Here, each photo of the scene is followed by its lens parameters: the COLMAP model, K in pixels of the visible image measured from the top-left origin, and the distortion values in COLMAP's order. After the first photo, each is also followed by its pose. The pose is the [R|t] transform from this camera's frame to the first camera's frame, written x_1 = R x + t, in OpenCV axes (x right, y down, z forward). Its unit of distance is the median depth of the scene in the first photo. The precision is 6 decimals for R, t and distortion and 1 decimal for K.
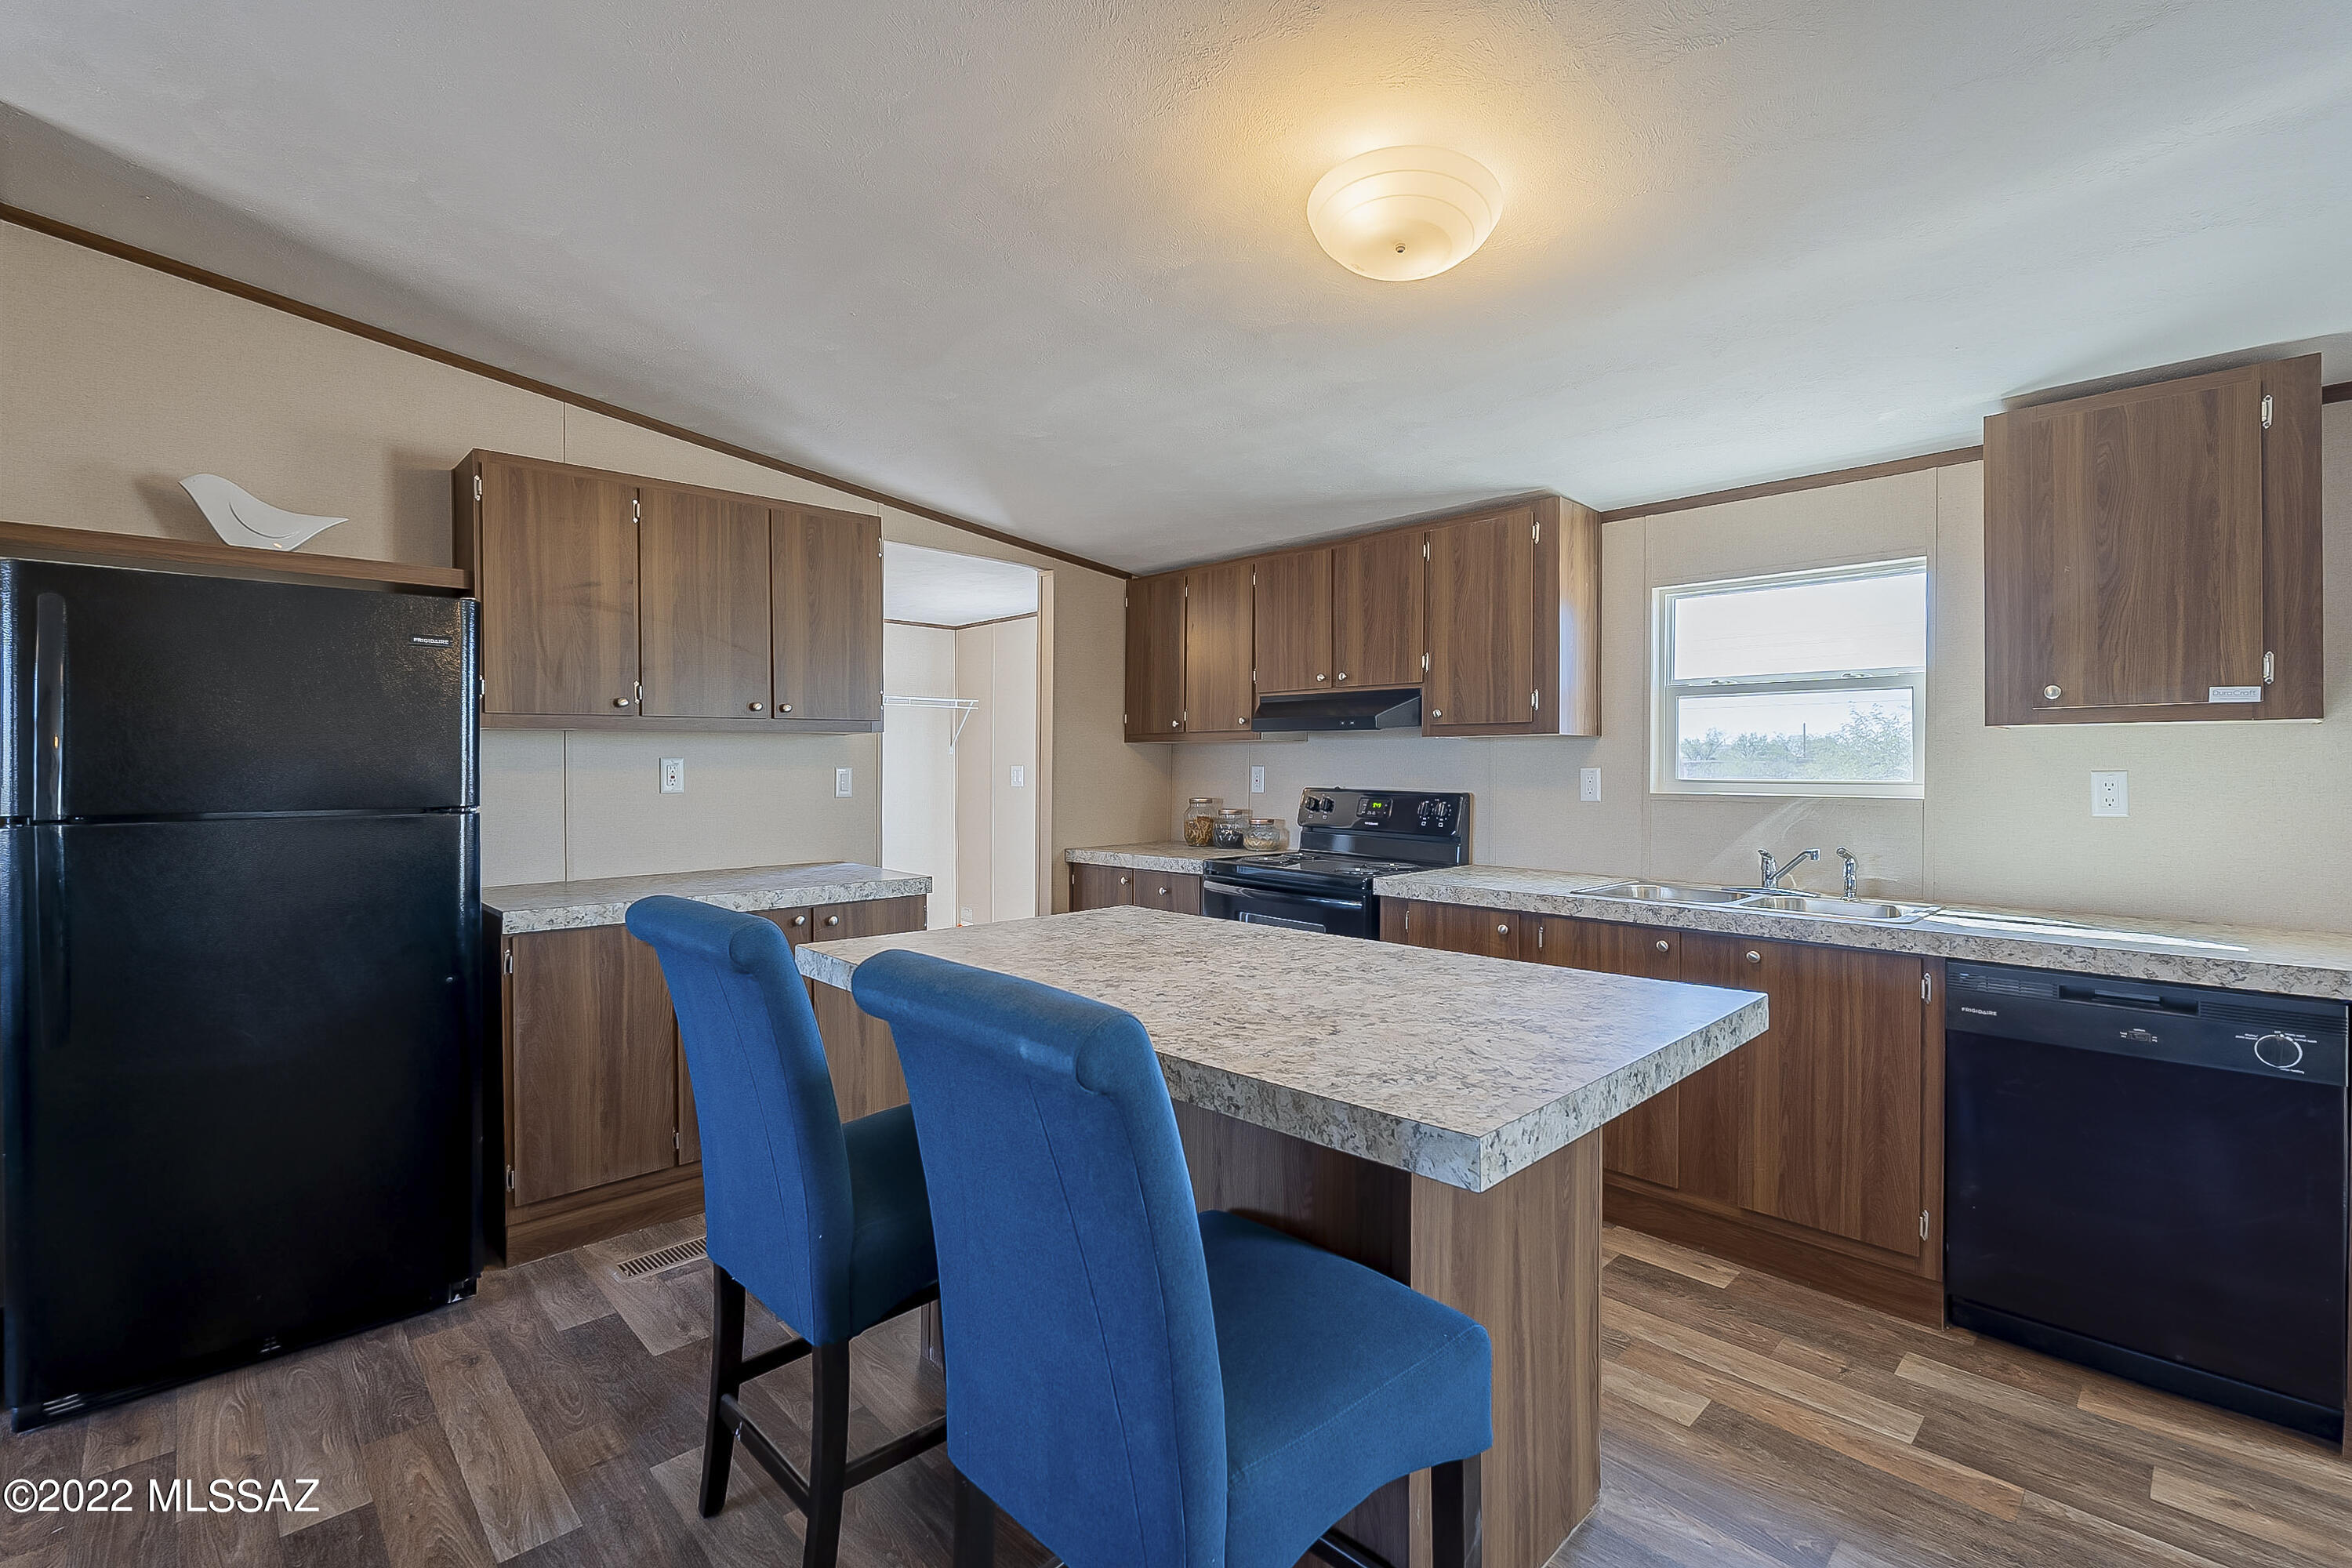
lens RADIAL K [[1033.8, 0, 1177.3], [0, 1033.8, 765.0], [0, 0, 1]] dist [-0.007372, 0.001715]
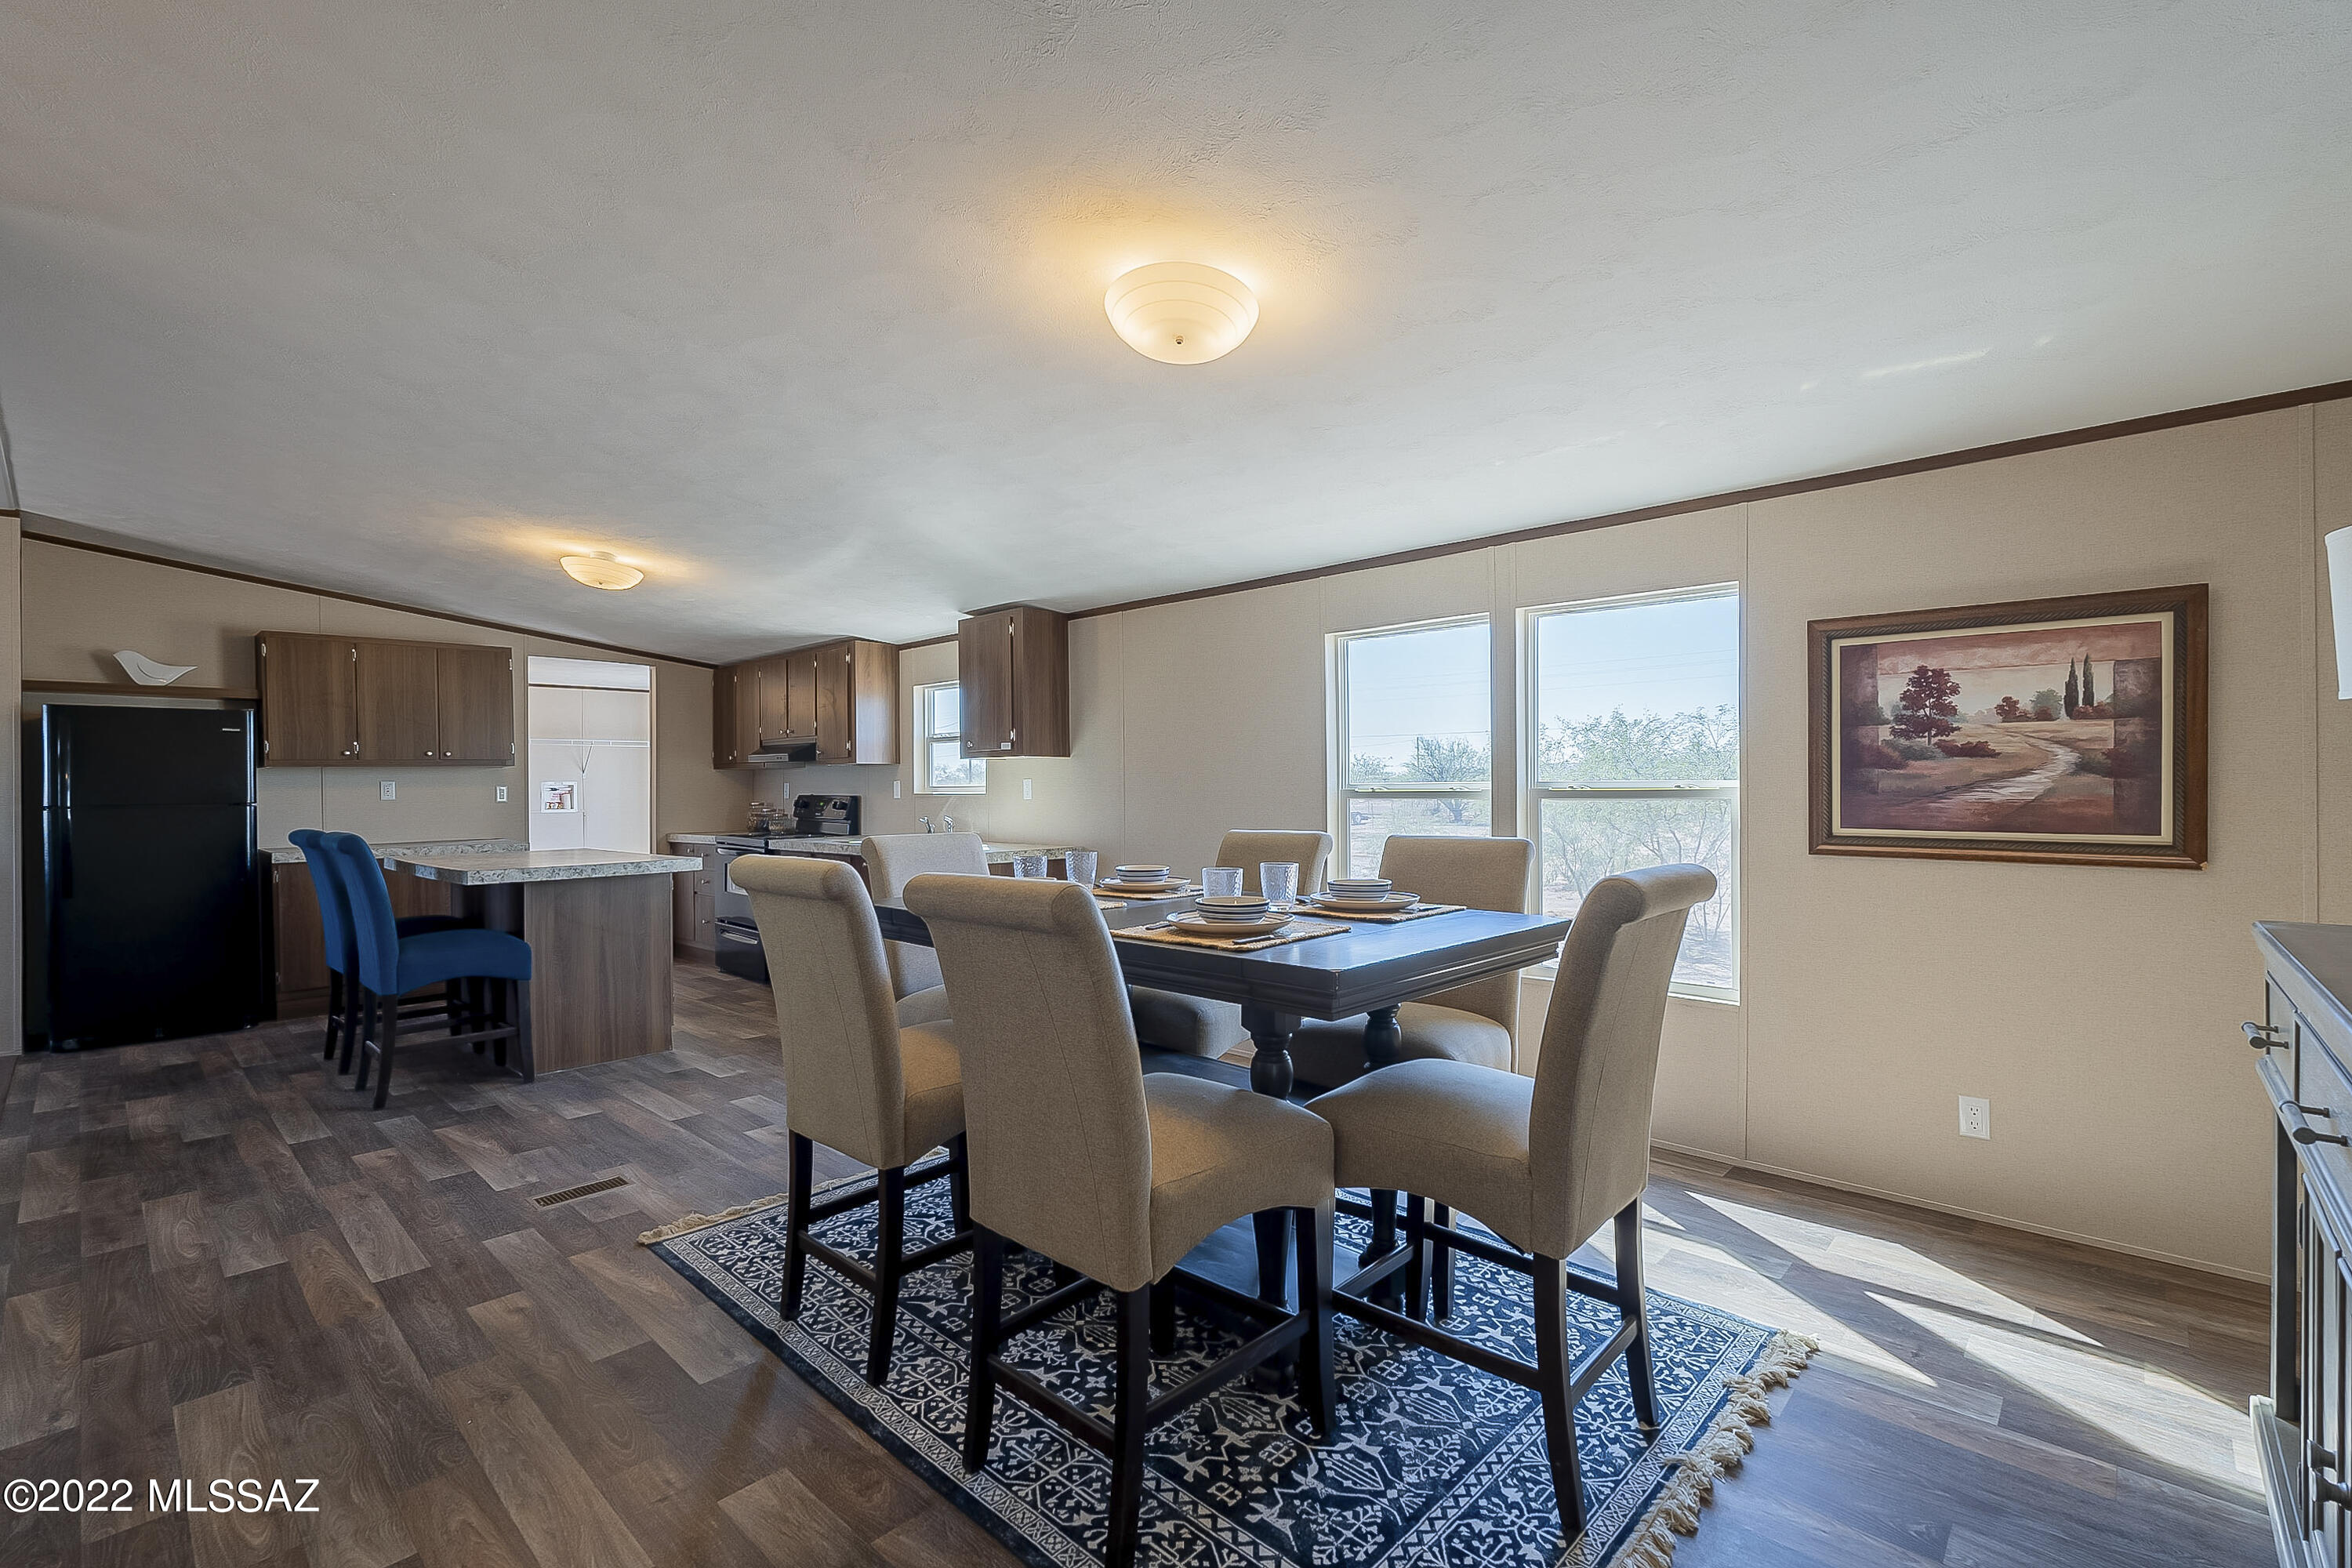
lens RADIAL K [[1033.8, 0, 1174.8], [0, 1033.8, 789.2], [0, 0, 1]] dist [-0.007372, 0.001715]
pose [[0.998885, -0.011327, 0.045822, 1.114887], [0.011231, 0.999934, 0.002346, 0.025554], [-0.045845, -0.001829, 0.998947, -1.215185]]
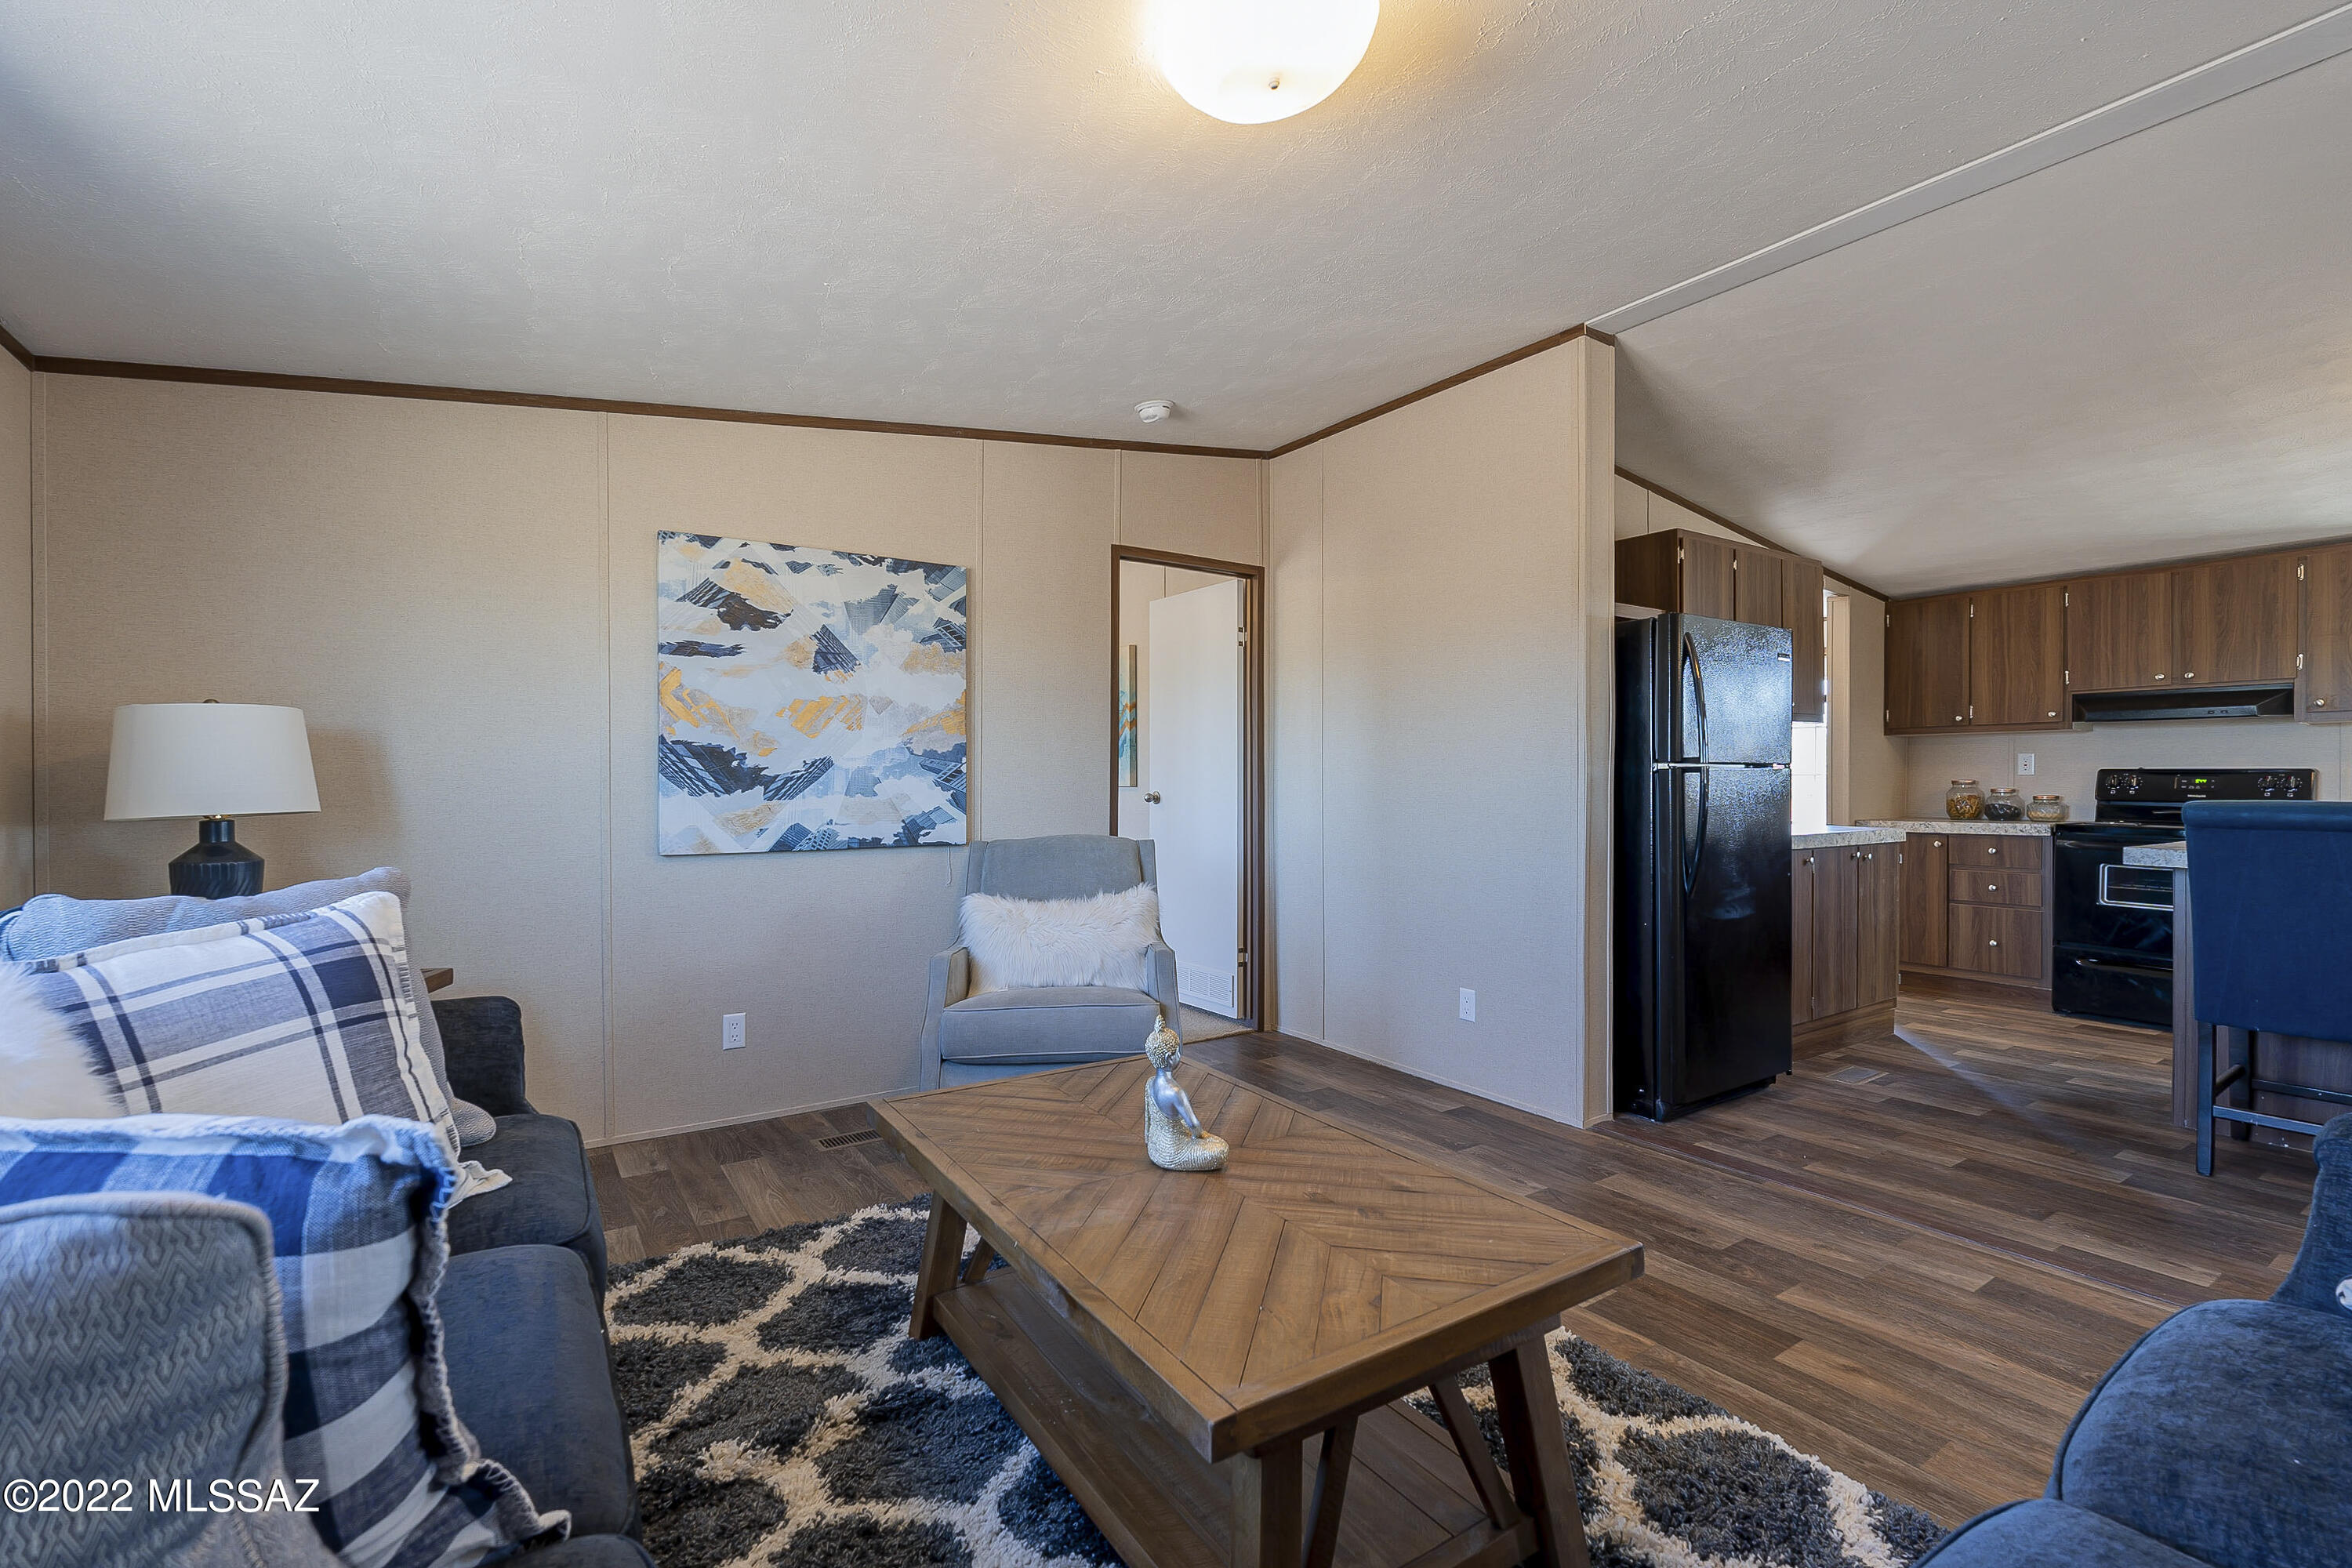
lens RADIAL K [[1033.8, 0, 1180.7], [0, 1033.8, 767.8], [0, 0, 1]] dist [-0.007372, 0.001715]
pose [[0.983653, -0.002997, -0.180050, -1.196662], [0.000708, 0.999918, -0.012774, 0.059388], [0.180074, 0.012437, 0.983574, -0.631598]]
